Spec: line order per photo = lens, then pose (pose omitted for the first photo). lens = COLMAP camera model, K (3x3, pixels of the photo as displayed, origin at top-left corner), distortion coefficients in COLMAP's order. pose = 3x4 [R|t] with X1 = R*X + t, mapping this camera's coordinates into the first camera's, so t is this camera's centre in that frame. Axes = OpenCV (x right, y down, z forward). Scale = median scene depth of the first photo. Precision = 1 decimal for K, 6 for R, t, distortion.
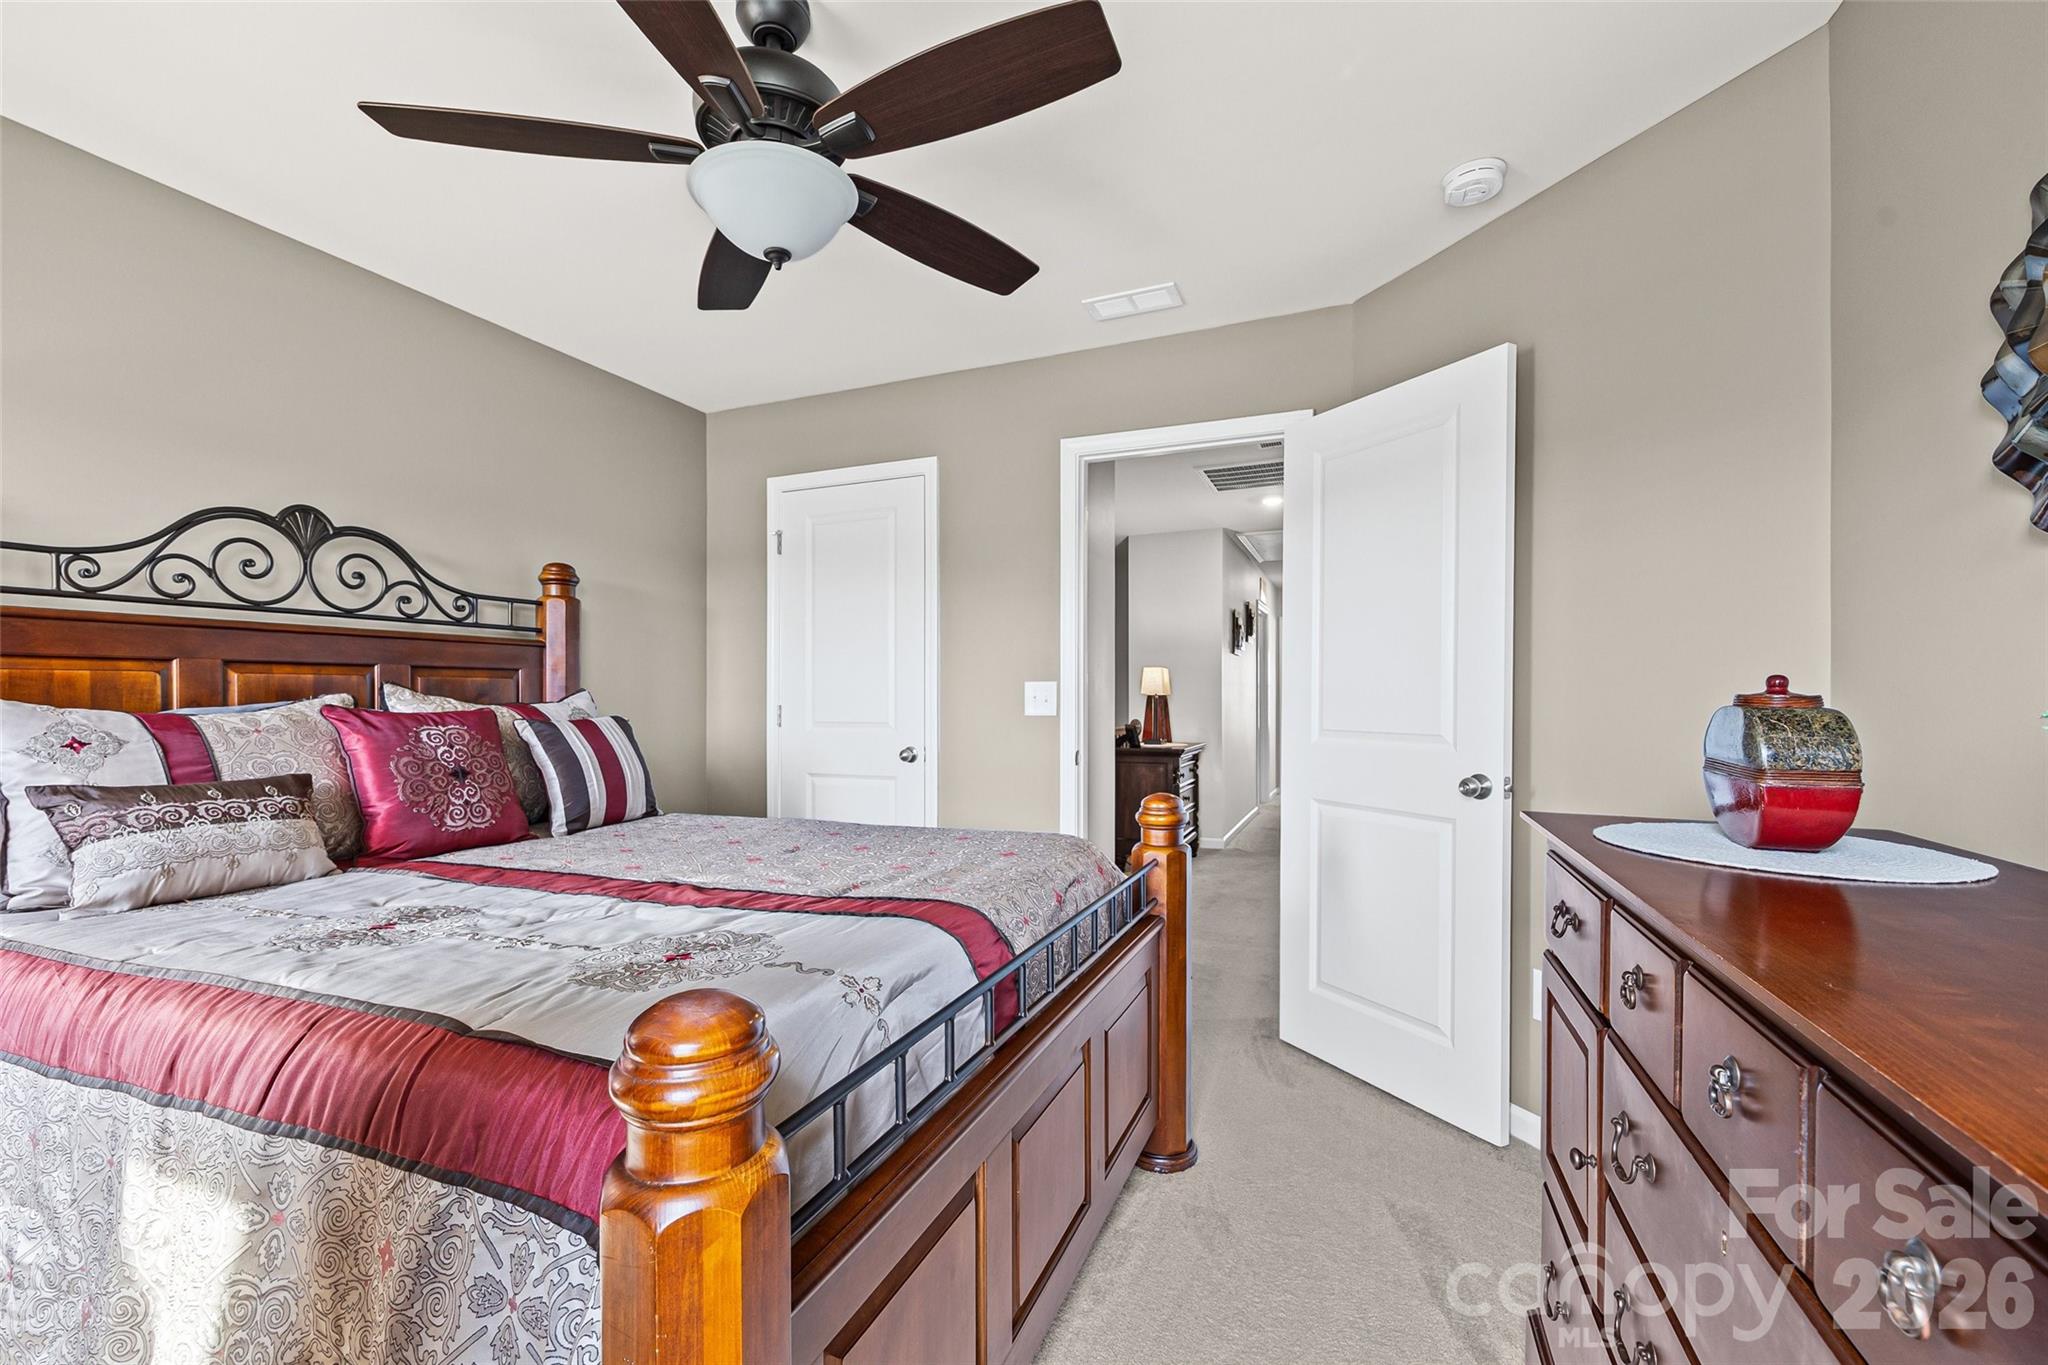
lens RADIAL K [[841.5, 0, 1026.3], [0, 841.5, 695.5], [0, 0, 1]] dist [-0.007715, -0.000731]
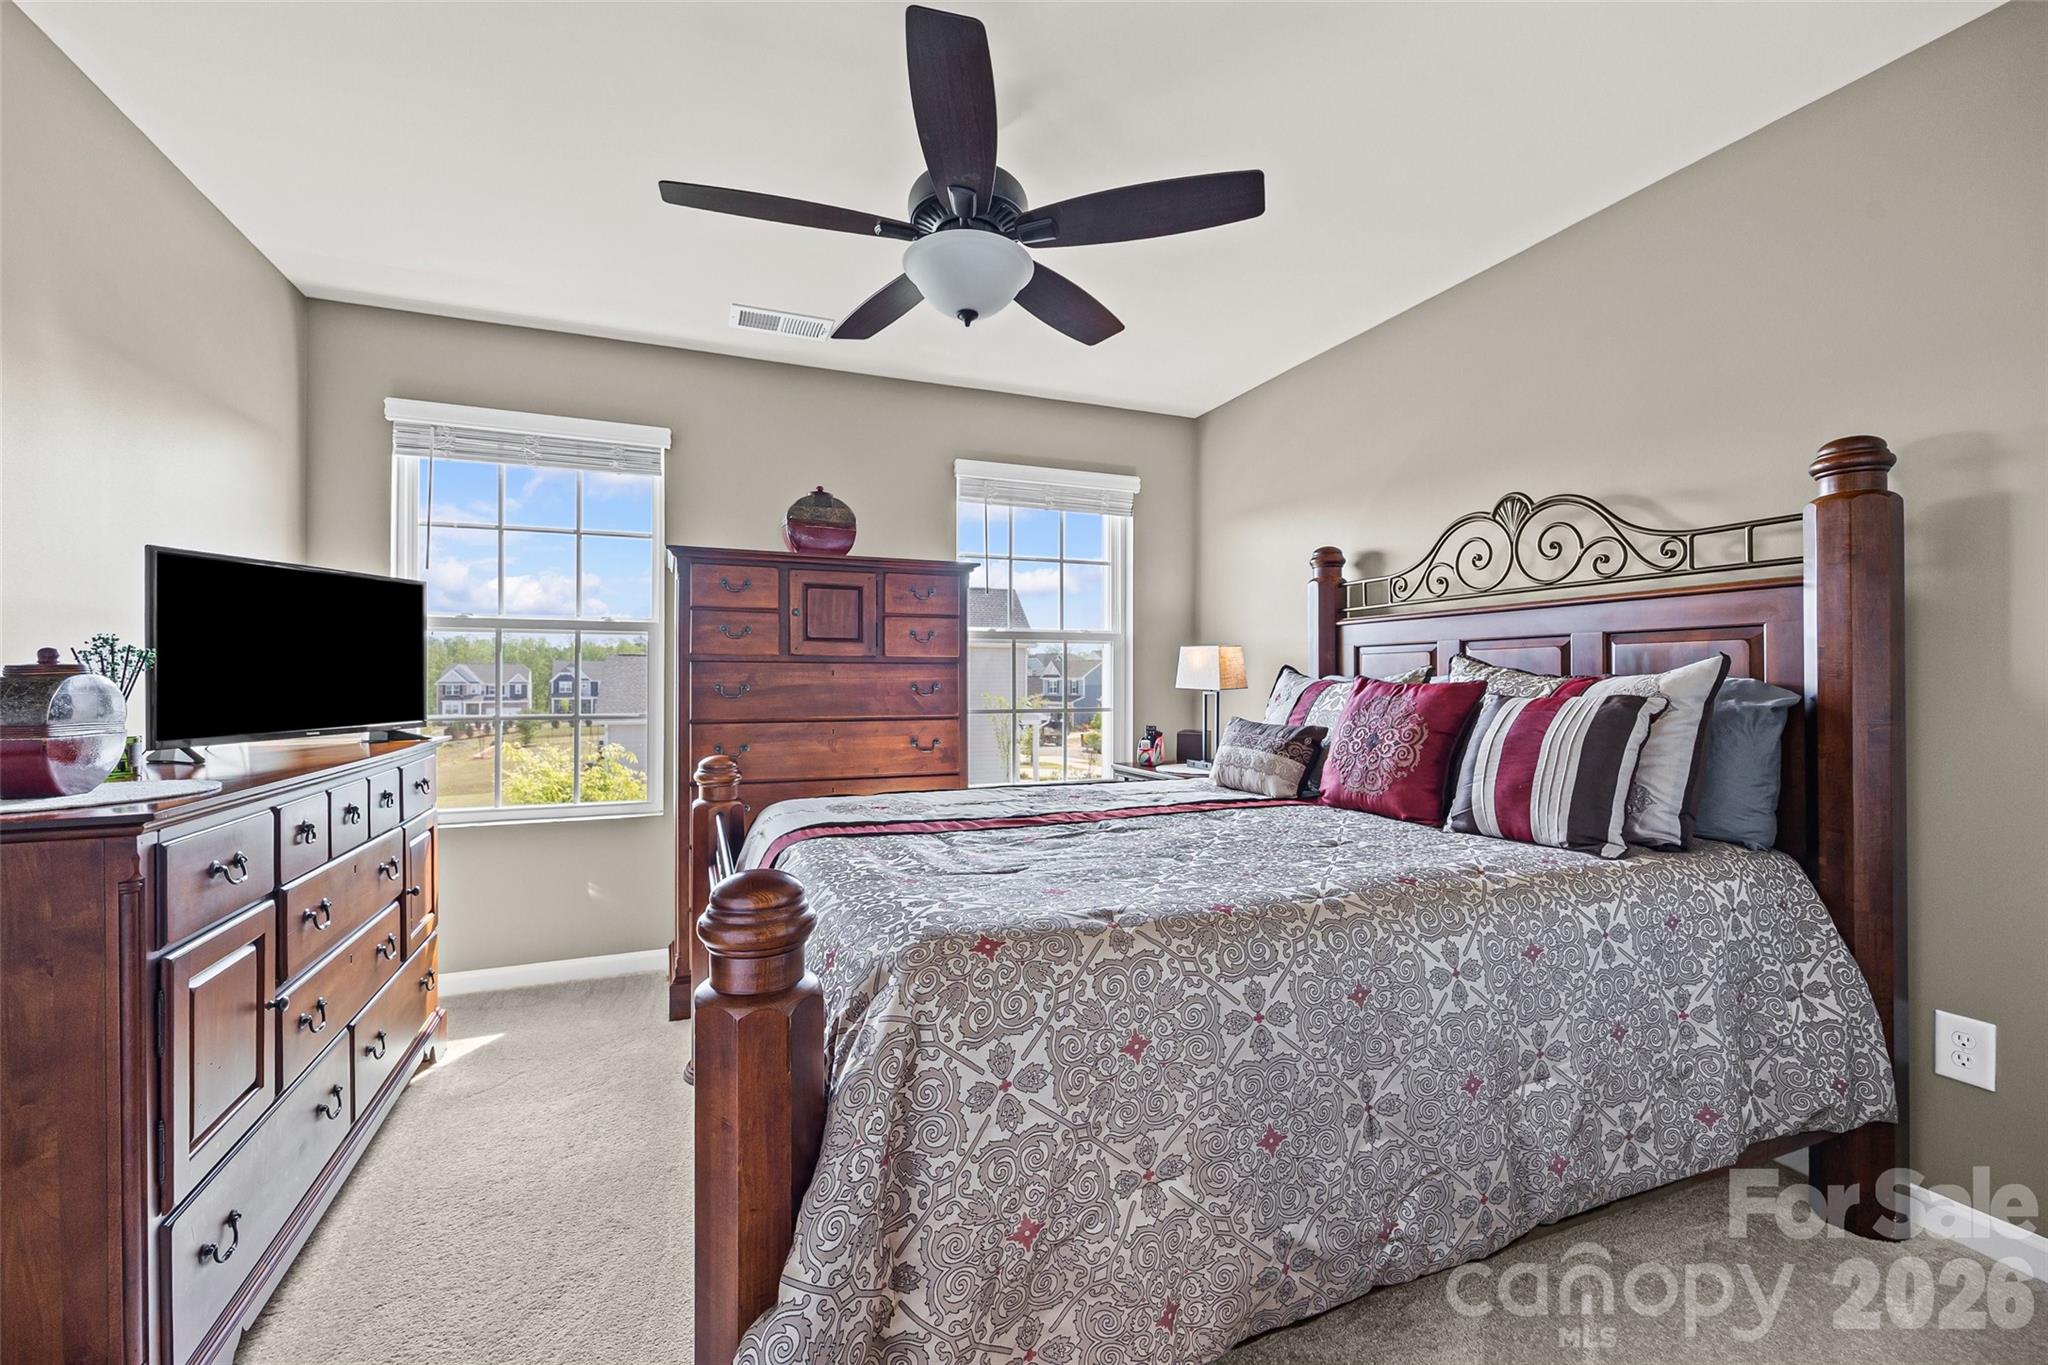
lens RADIAL K [[841.5, 0, 1022.7], [0, 841.5, 682.1], [0, 0, 1]] dist [-0.007715, -0.000731]
pose [[-0.717883, 0.004111, -0.696151, 0.308850], [0.004220, 0.999990, 0.001554, 0.011079], [0.696151, -0.001822, -0.717894, 1.225334]]
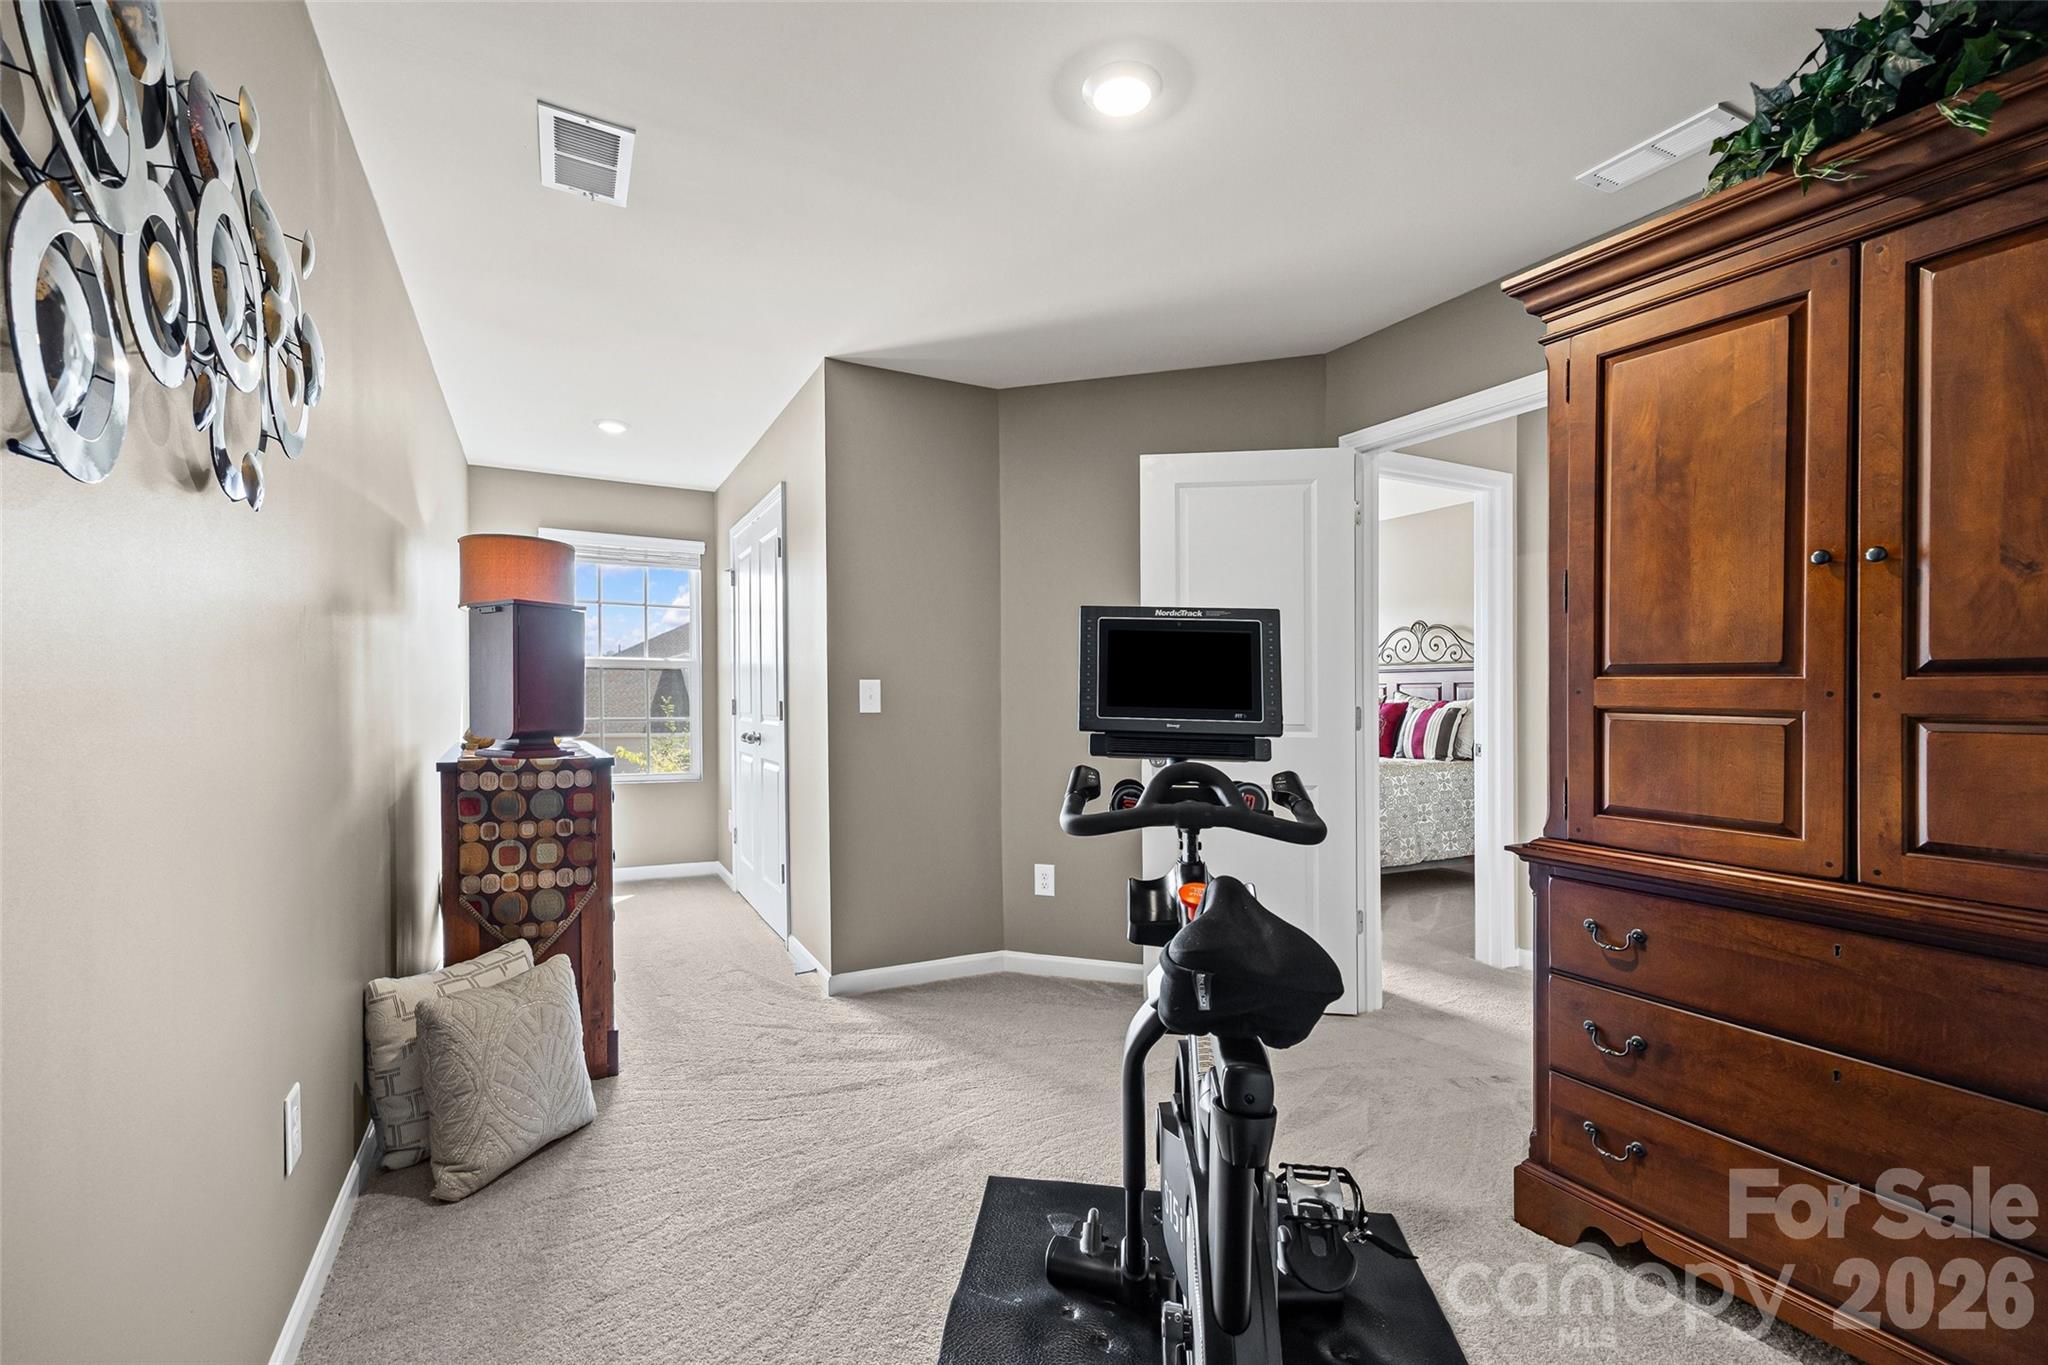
lens RADIAL K [[897.6, 0, 1027.8], [0, 897.6, 693.6], [0, 0, 1]] dist [-0.000326, -0.000009]
pose [[-0.641087, -0.003653, -0.767460, 1.756032], [0.000171, 0.999988, -0.004902, 0.002091], [0.767468, -0.003274, -0.641079, 1.663582]]
